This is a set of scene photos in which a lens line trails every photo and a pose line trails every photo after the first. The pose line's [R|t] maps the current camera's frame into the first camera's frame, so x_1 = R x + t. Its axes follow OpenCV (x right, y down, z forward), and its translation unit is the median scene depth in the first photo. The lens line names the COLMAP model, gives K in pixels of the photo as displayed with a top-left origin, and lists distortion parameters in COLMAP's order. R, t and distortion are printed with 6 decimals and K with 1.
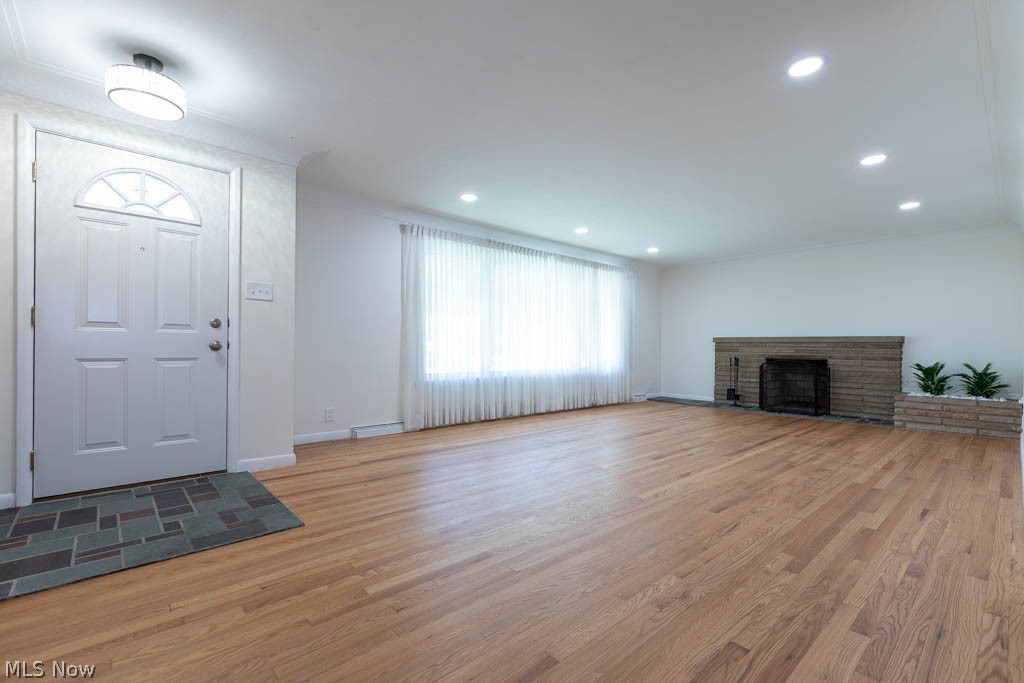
lens RADIAL K [[453.7, 0, 514.5], [0, 453.7, 346.4], [0, 0, 1]] dist [0.002249, -0.000200]
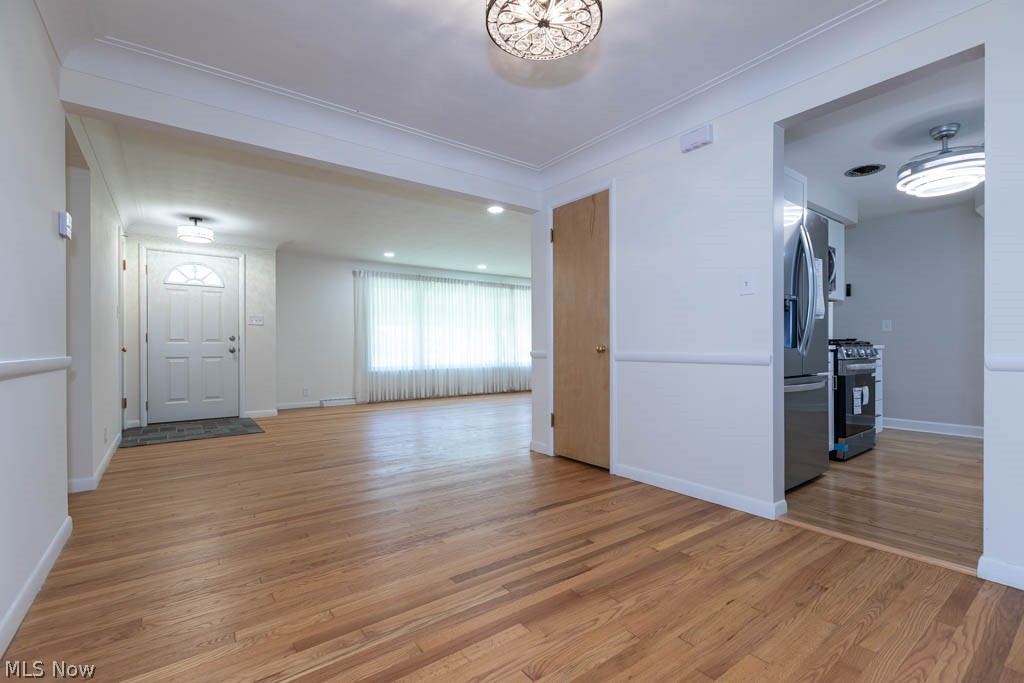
lens RADIAL K [[461.0, 0, 515.2], [0, 461.0, 345.4], [0, 0, 1]] dist [0.012015, -0.000168]
pose [[0.995029, -0.013701, -0.098640, 0.449826], [0.013414, 0.999904, -0.003573, 0.001043], [0.098679, 0.002232, 0.995117, -0.513270]]
